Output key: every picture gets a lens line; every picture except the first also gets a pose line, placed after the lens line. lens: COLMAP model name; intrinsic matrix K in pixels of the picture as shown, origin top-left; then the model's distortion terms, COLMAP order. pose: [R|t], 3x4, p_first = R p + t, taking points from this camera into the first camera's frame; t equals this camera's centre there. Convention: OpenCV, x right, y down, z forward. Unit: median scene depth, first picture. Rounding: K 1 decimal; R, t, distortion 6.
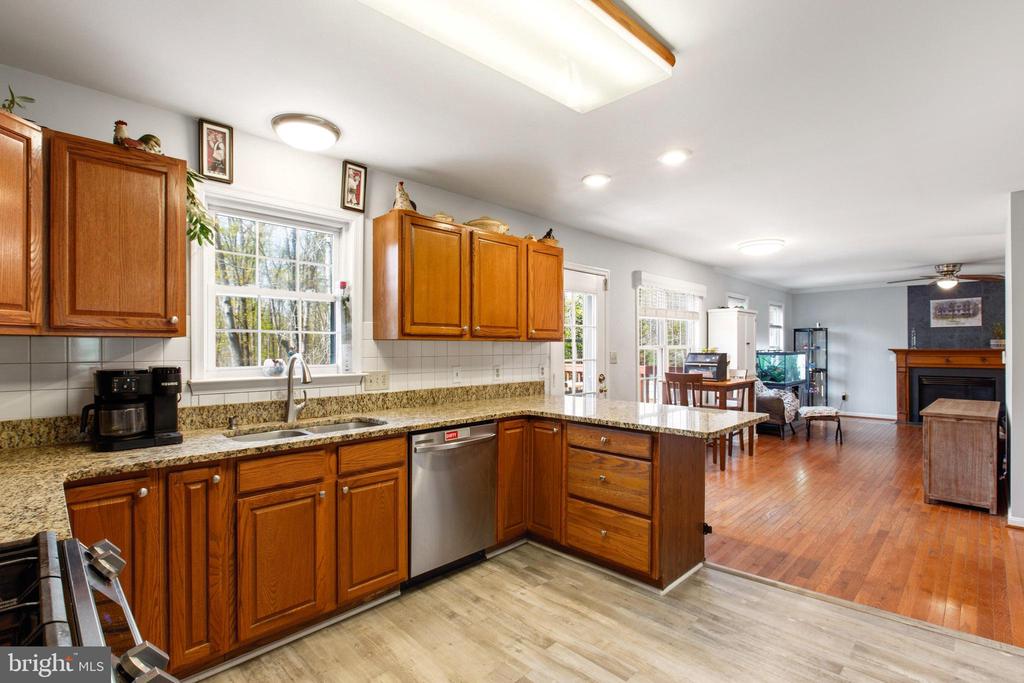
lens RADIAL K [[474.2, 0, 506.2], [0, 474.2, 347.2], [0, 0, 1]] dist [-0.009432, 0.000653]
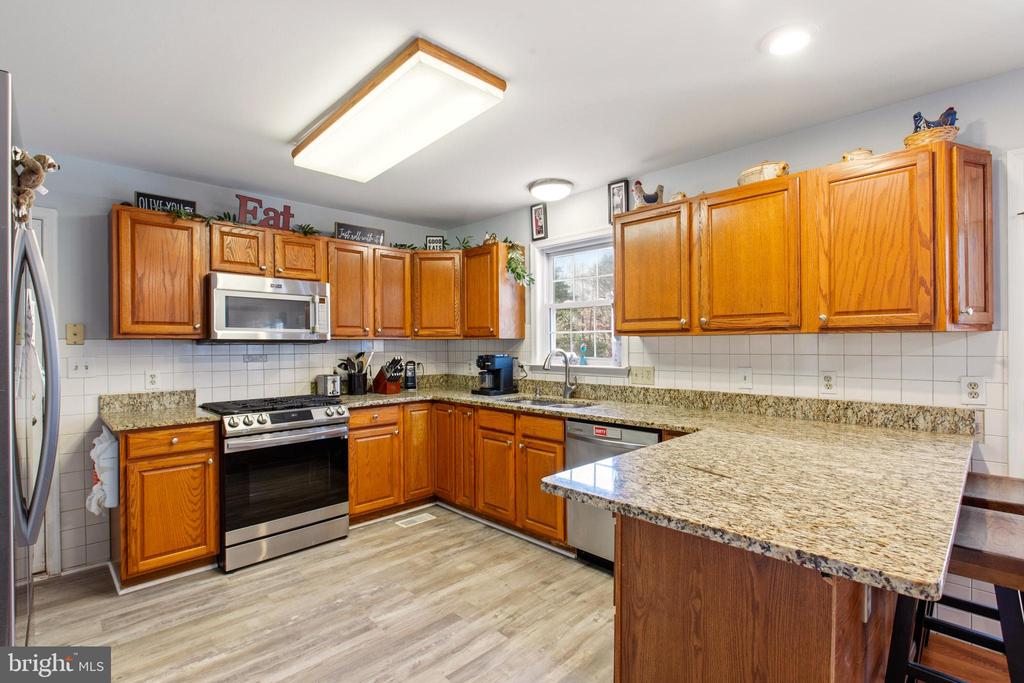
lens RADIAL K [[474.2, 0, 508.5], [0, 474.2, 344.0], [0, 0, 1]] dist [-0.009432, 0.000653]
pose [[0.001205, 0.000977, -0.999999, 0.838765], [0.006427, 0.999979, 0.000985, -0.001936], [0.999979, -0.006428, 0.001199, 0.757544]]
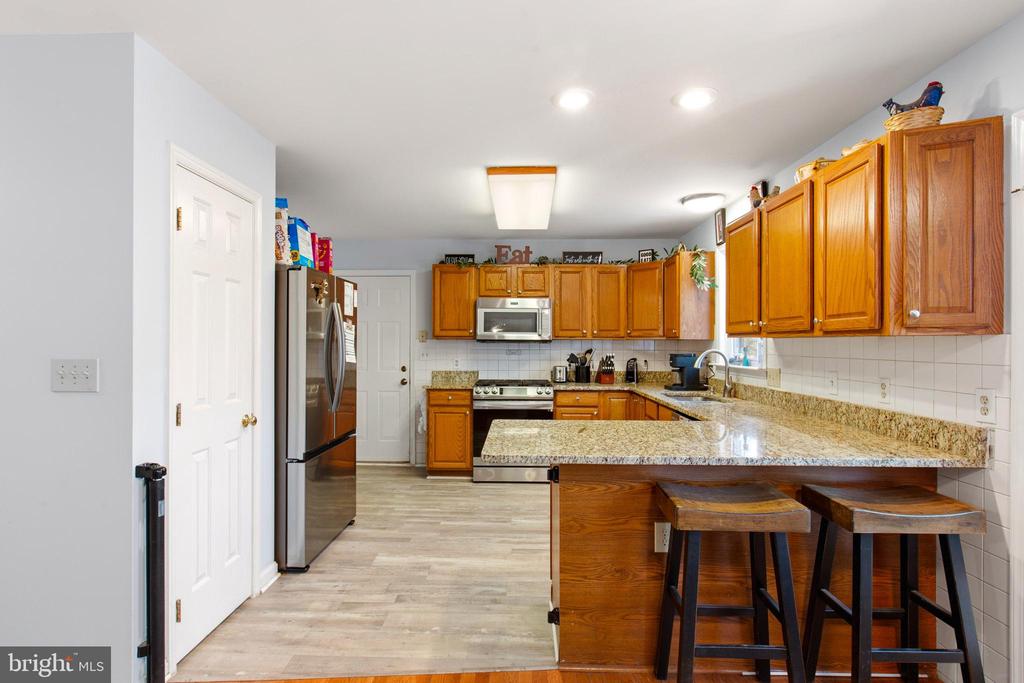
lens RADIAL K [[525.1, 0, 509.2], [0, 525.1, 341.2], [0, 0, 1]] dist [-0.013371, 0.000800]
pose [[-0.716709, -0.003730, -0.697363, 1.018197], [-0.002408, 0.999993, -0.002873, -0.004594], [0.697369, -0.000380, -0.716713, 1.528950]]
